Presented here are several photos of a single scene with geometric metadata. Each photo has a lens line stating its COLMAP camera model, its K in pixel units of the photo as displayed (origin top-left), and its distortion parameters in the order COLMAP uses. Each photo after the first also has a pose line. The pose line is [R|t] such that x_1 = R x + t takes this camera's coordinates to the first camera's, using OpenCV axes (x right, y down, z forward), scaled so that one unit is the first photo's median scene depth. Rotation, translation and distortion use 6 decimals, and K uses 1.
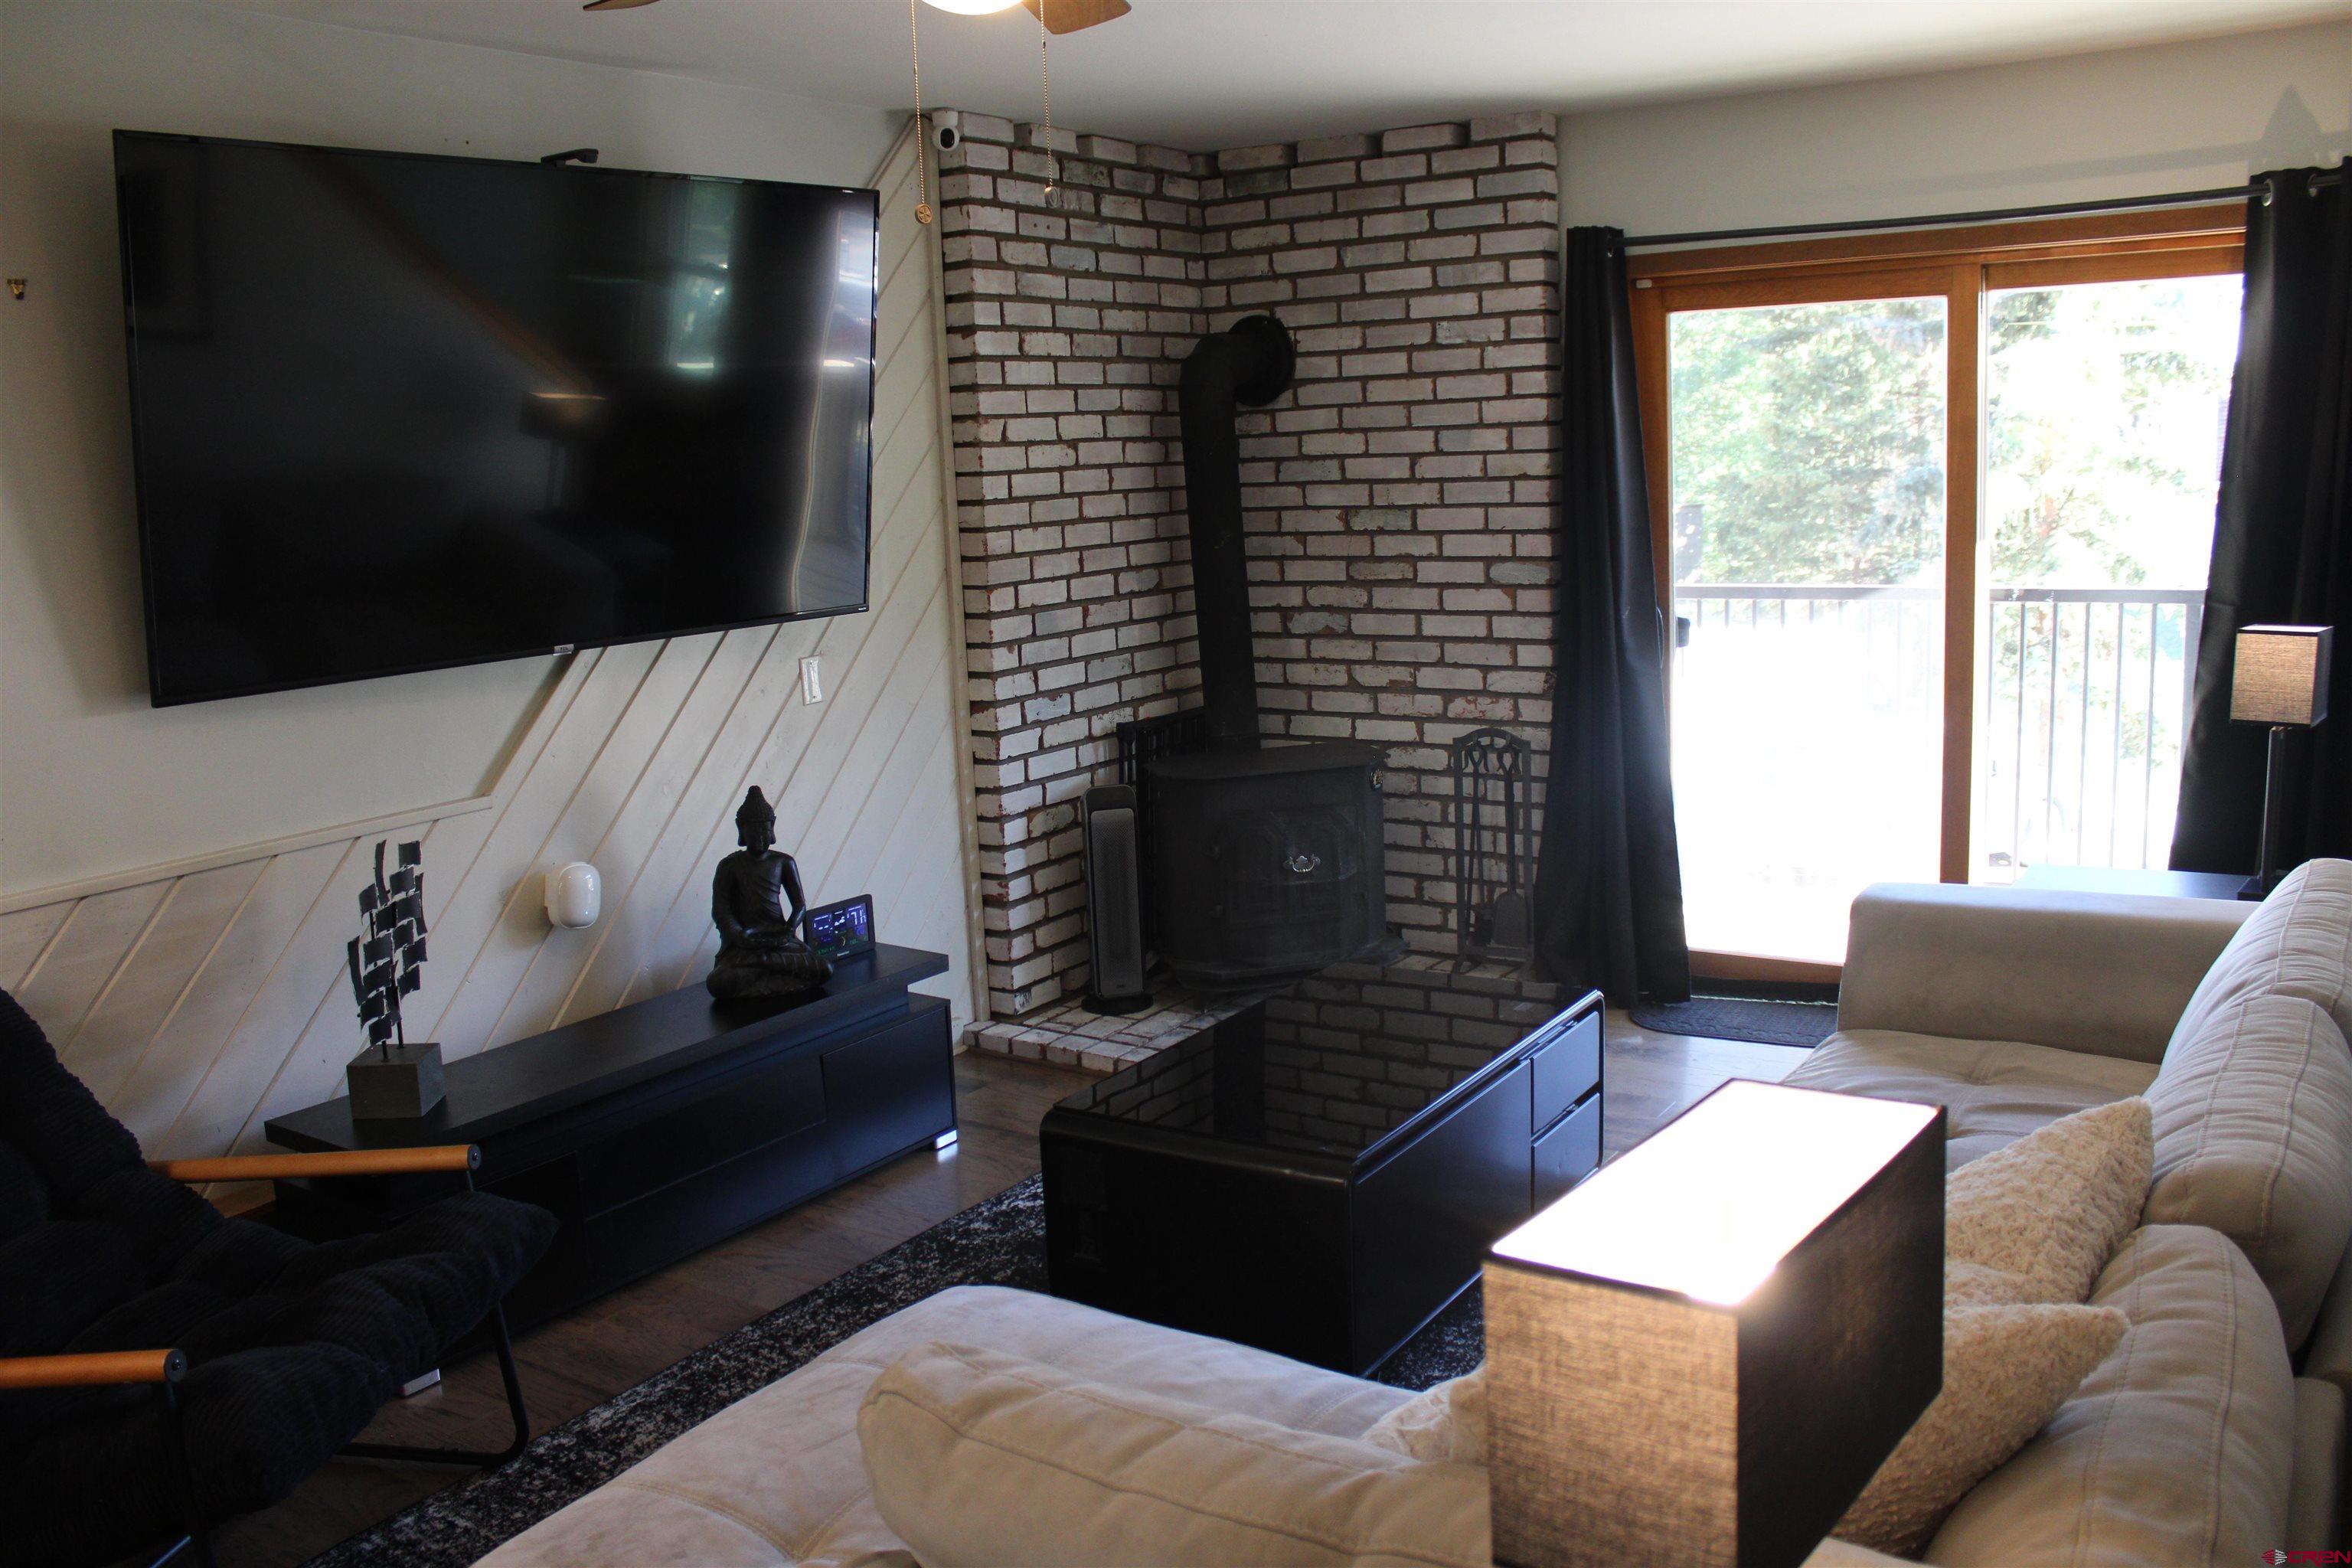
lens RADIAL K [[1960.1, 0, 1176.0], [0, 1960.1, 784.0], [0, 0, 1]] dist [-0.168564, 0.156121]
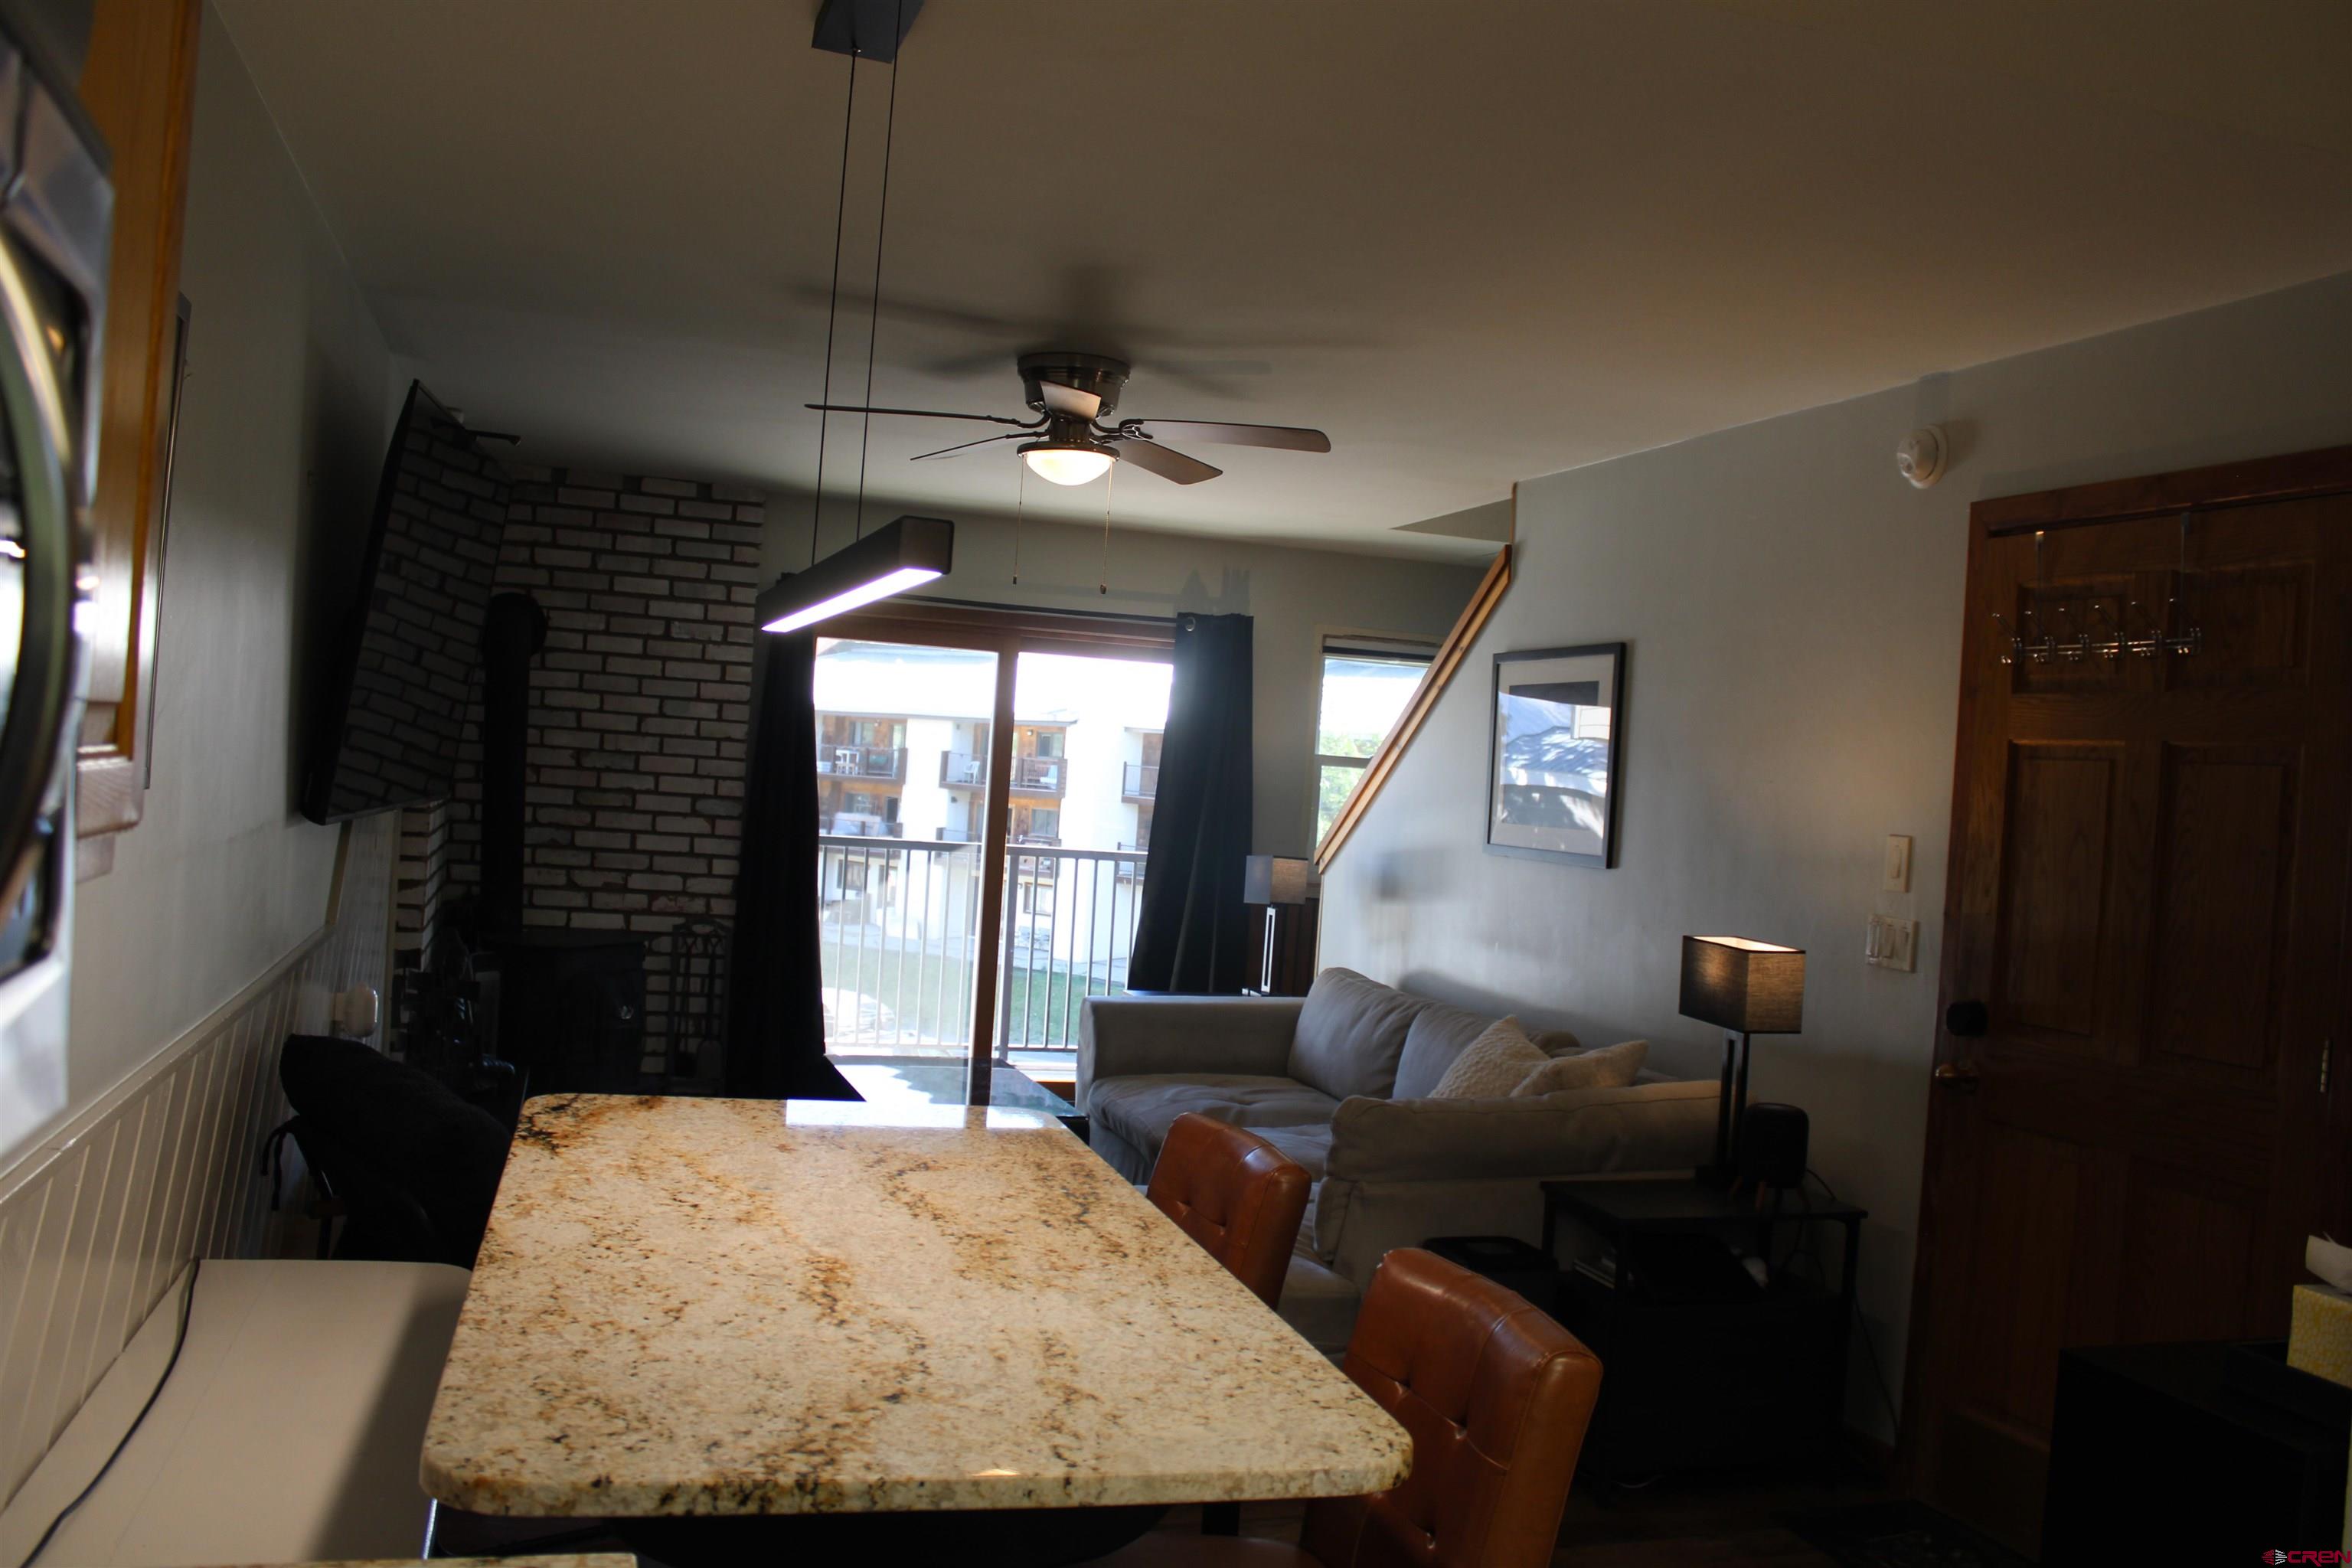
lens RADIAL K [[1960.1, 0, 1176.0], [0, 1960.1, 784.0], [0, 0, 1]] dist [-0.168564, 0.156121]
pose [[0.615671, 0.081098, 0.783819, -0.700505], [0.037152, 0.990597, -0.131674, 0.068988], [-0.787127, 0.110188, 0.606869, -0.100740]]
